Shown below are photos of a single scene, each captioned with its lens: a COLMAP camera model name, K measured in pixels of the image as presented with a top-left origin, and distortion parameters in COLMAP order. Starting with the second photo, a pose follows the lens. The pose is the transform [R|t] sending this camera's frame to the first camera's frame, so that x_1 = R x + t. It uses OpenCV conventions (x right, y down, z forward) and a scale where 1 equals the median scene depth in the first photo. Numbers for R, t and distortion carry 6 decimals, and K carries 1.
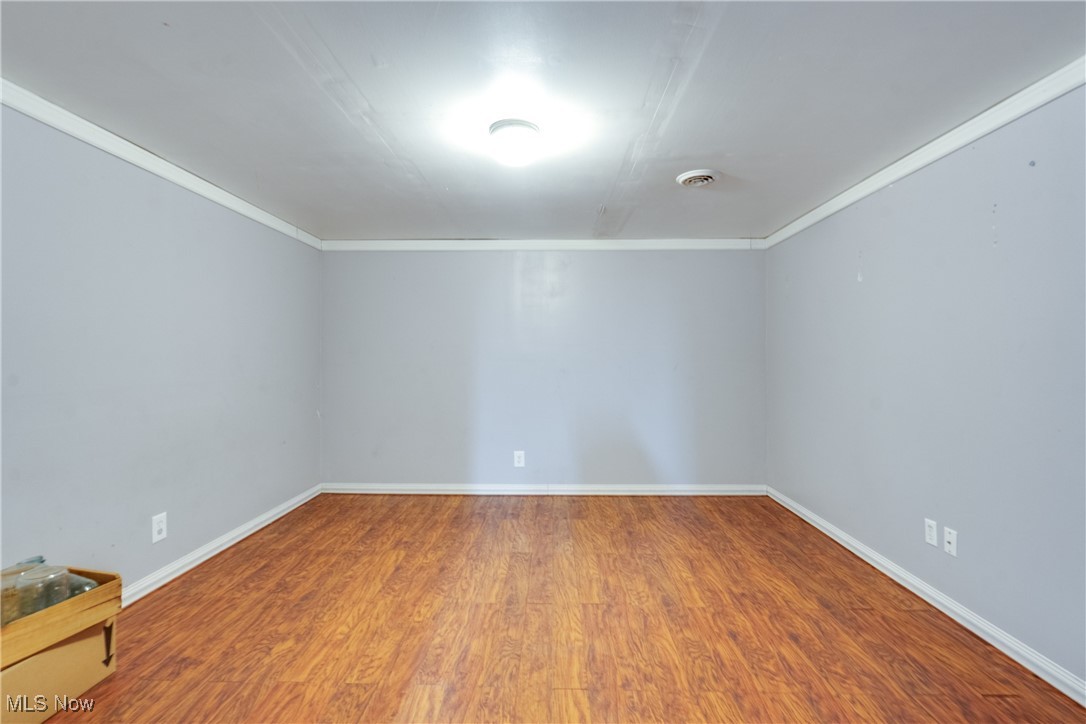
lens RADIAL K [[498.0, 0, 570.3], [0, 498.0, 355.2], [0, 0, 1]] dist [-0.007293, 0.004097]
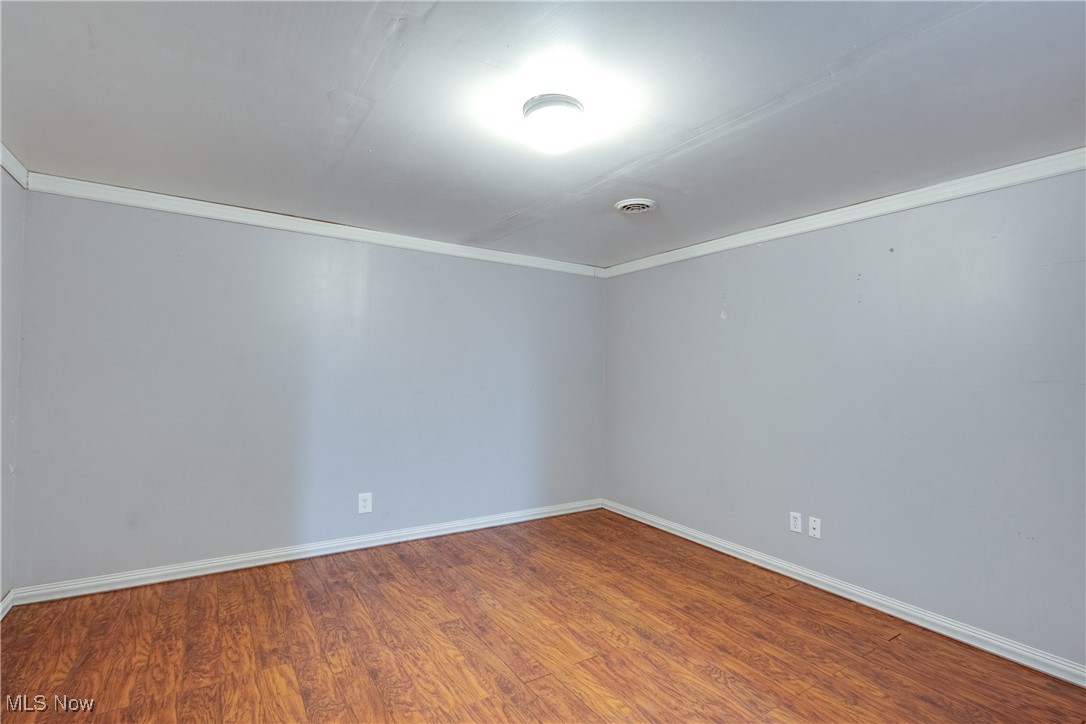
lens RADIAL K [[498.0, 0, 547.6], [0, 498.0, 362.0], [0, 0, 1]] dist [-0.007293, 0.004097]
pose [[0.831224, 0.028497, 0.555207, -0.434703], [-0.022650, 0.999592, -0.017395, -0.014455], [-0.555476, 0.001884, 0.831531, 0.244772]]
